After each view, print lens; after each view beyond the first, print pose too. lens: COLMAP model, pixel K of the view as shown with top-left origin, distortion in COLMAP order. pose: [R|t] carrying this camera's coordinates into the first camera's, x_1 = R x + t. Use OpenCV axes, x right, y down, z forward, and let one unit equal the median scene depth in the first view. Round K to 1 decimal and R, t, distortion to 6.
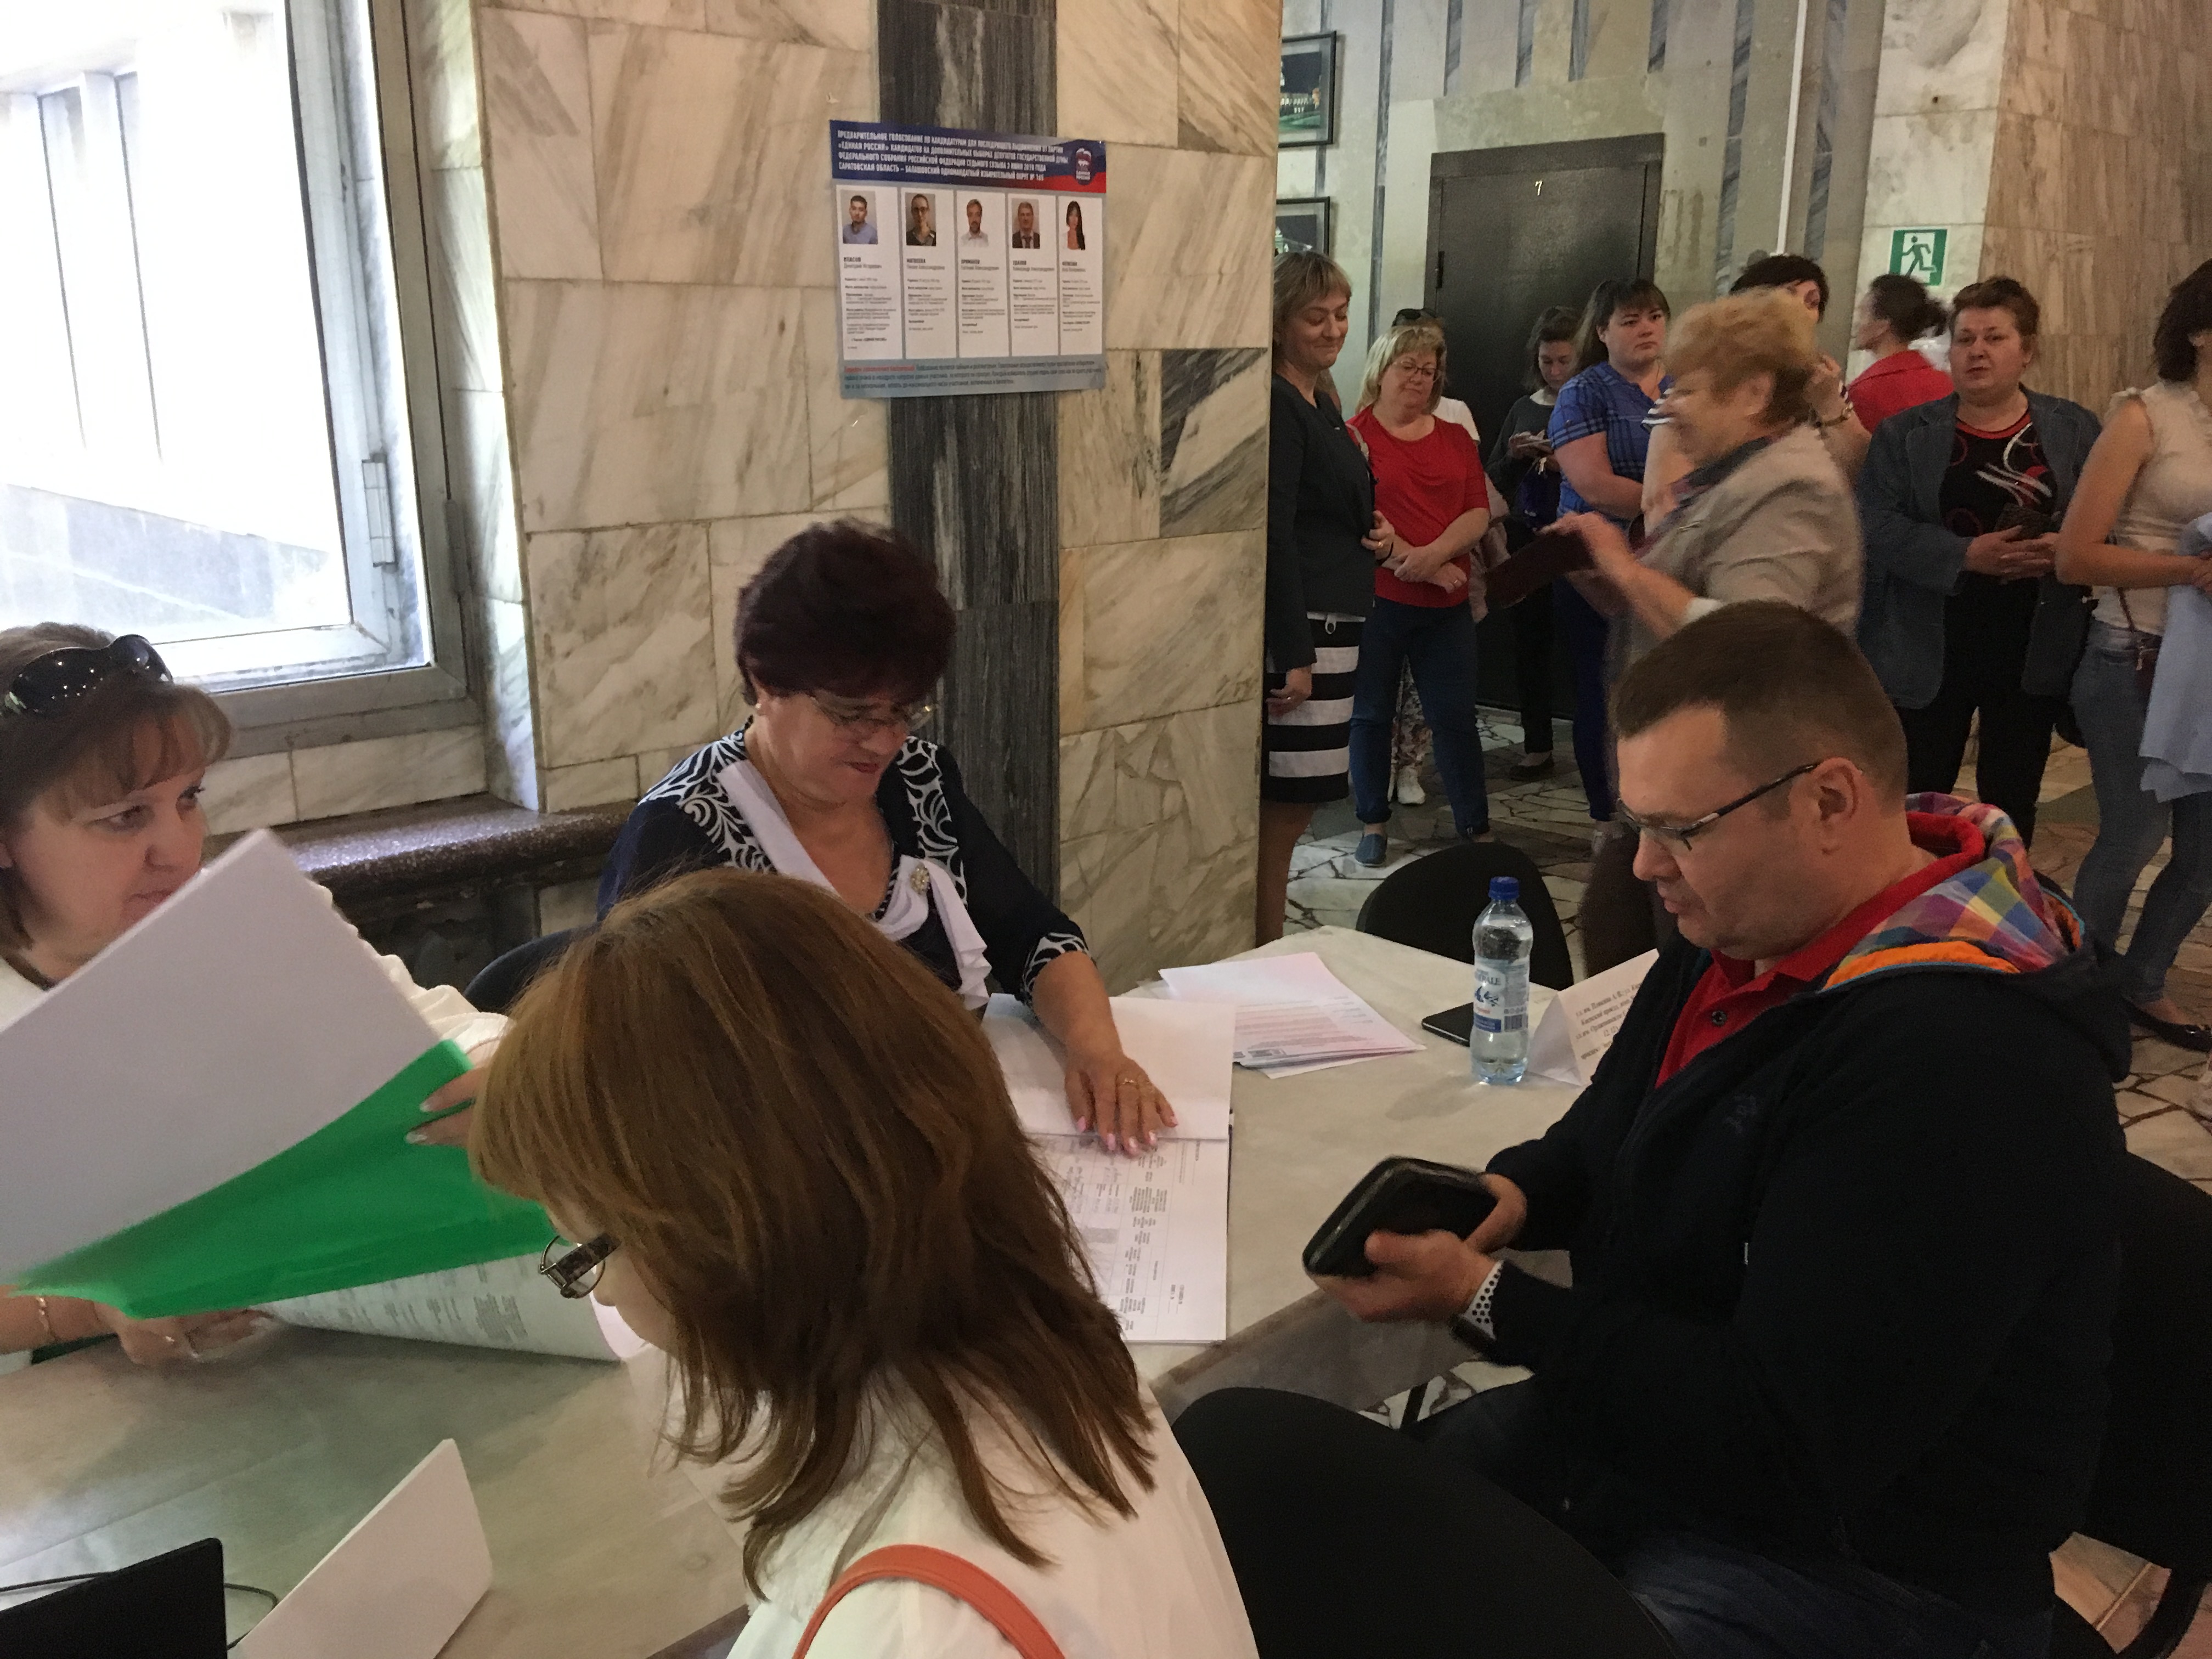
lens RADIAL K [[1840.4, 0, 1108.8], [0, 1840.4, 834.9], [0, 0, 1]] dist [0.091986, -0.138651]
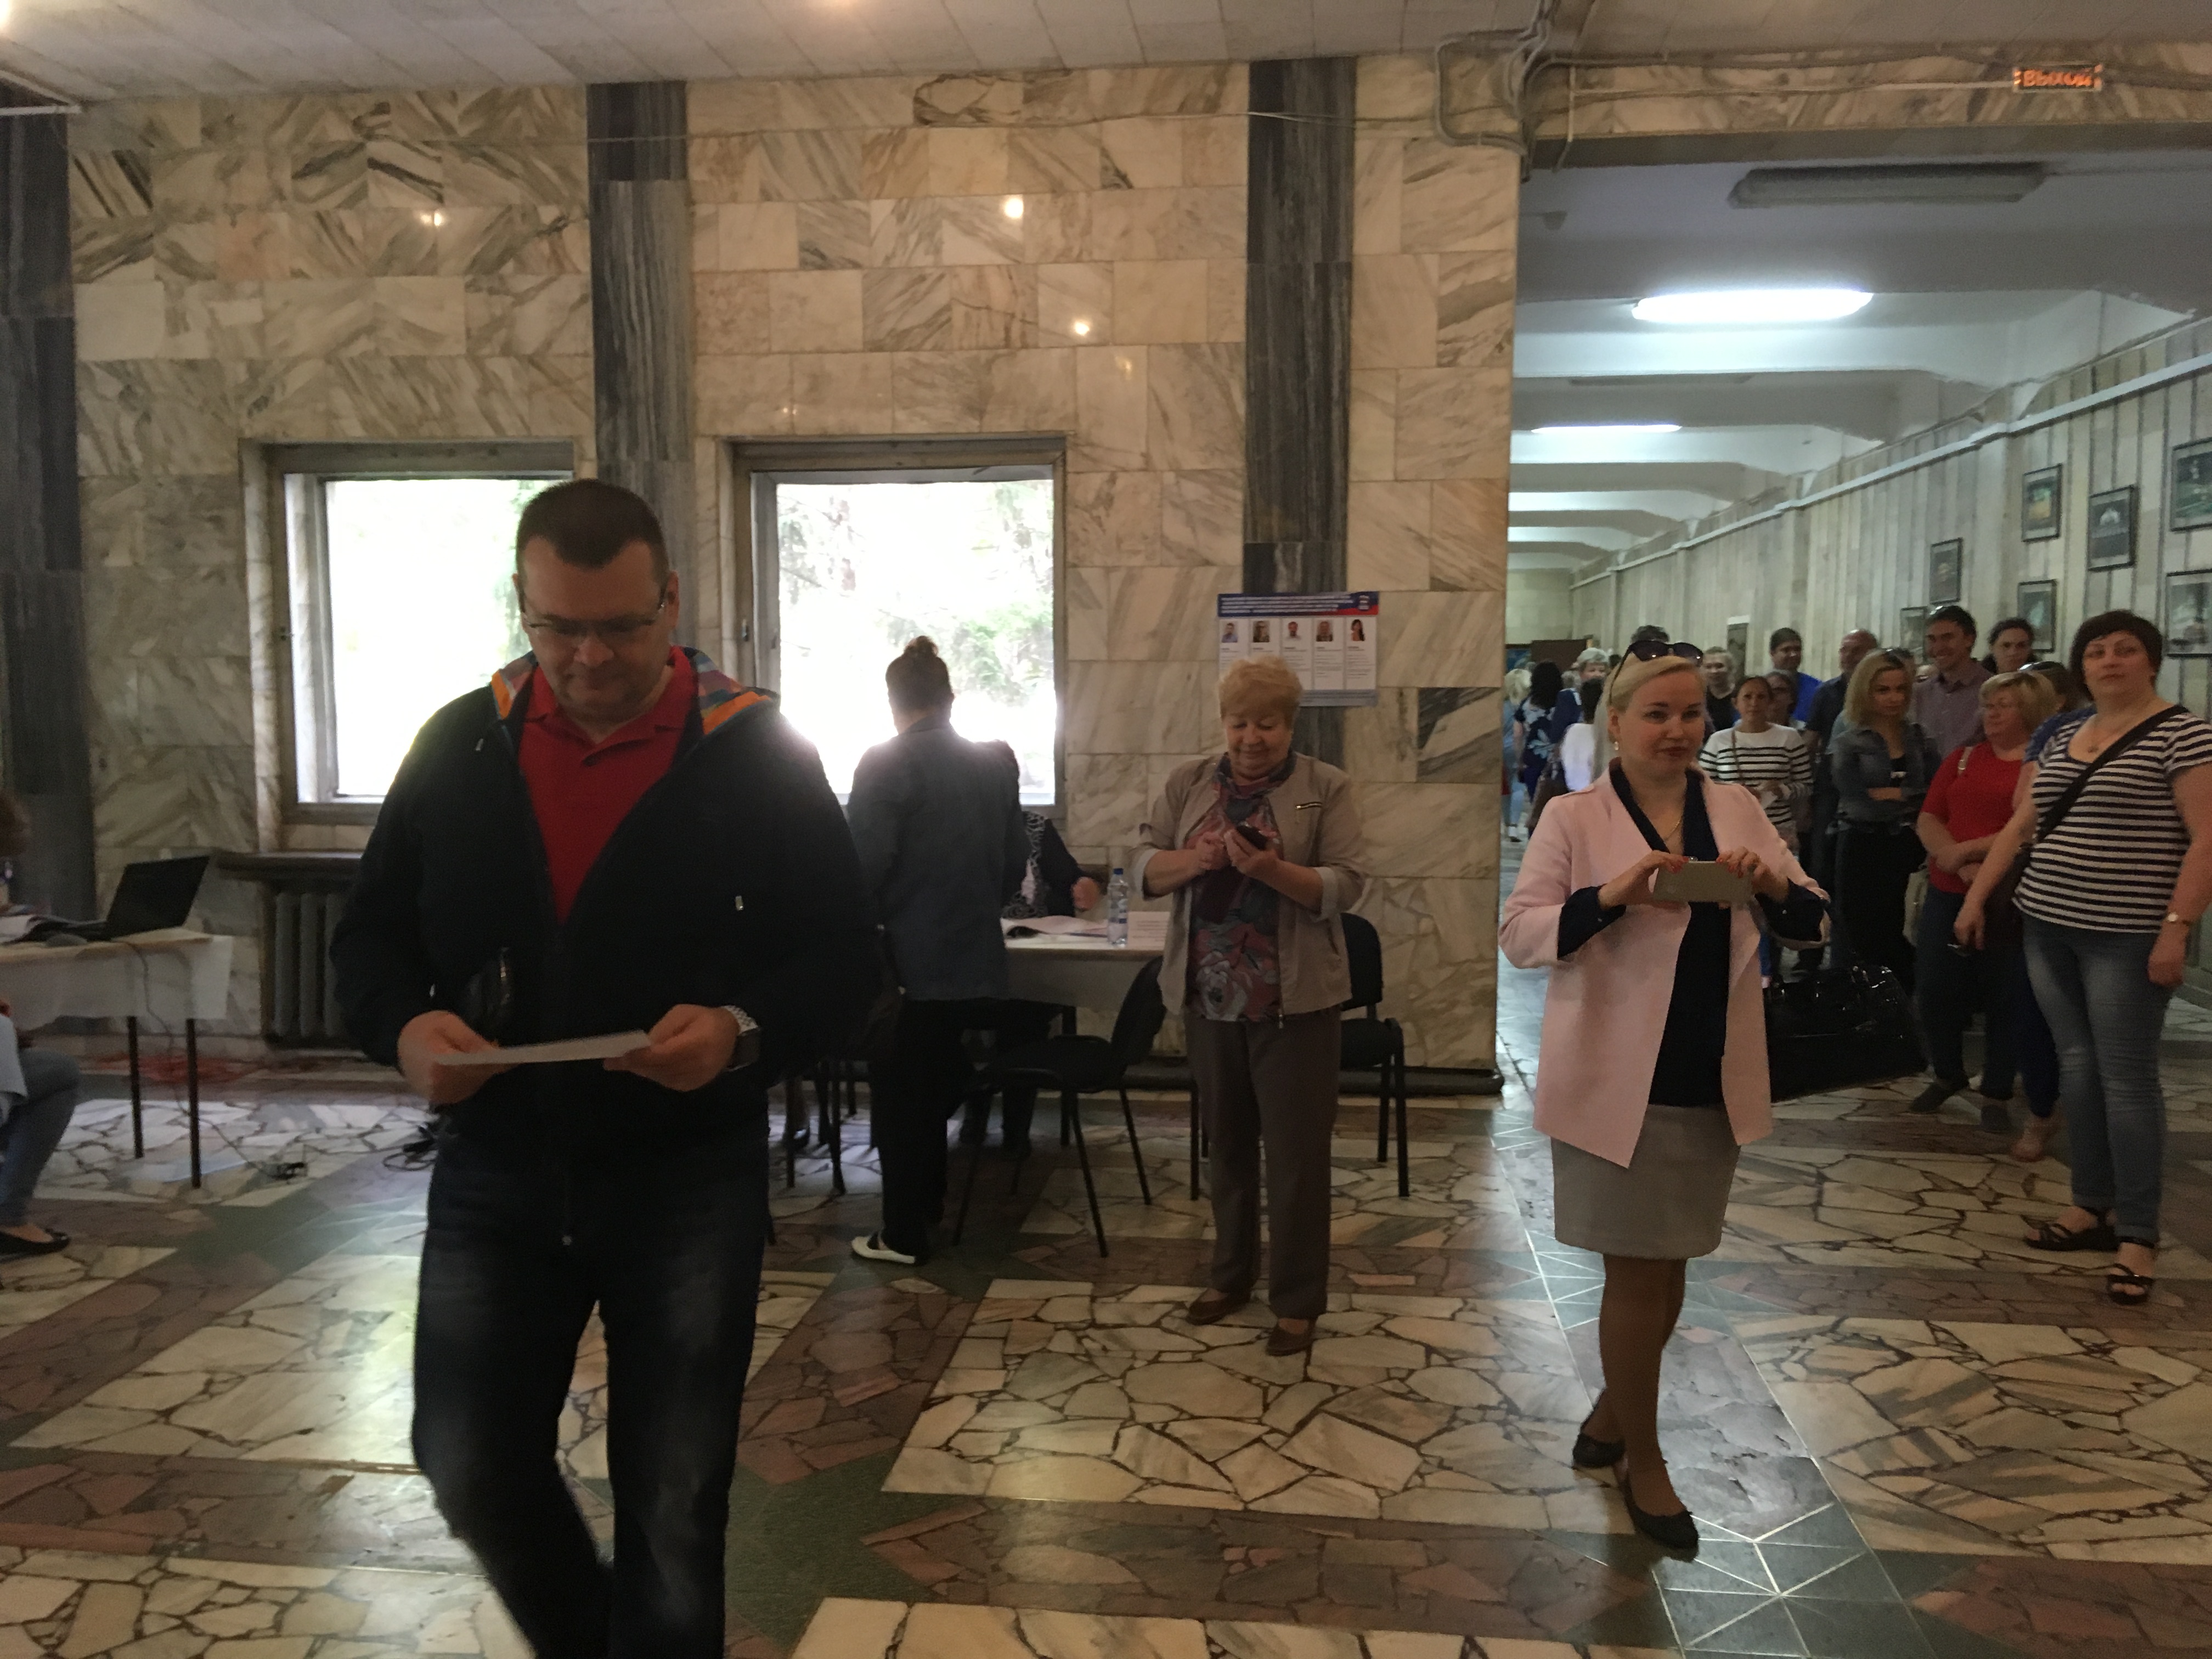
lens RADIAL K [[1869.5, 0, 1103.3], [0, 1869.5, 831.9], [0, 0, 1]] dist [0.017587, -0.056990]
pose [[0.647993, 0.062725, -0.759059, 1.432503], [-0.201316, 0.975265, -0.091268, 0.145766], [0.734559, 0.211952, 0.644593, -0.529816]]
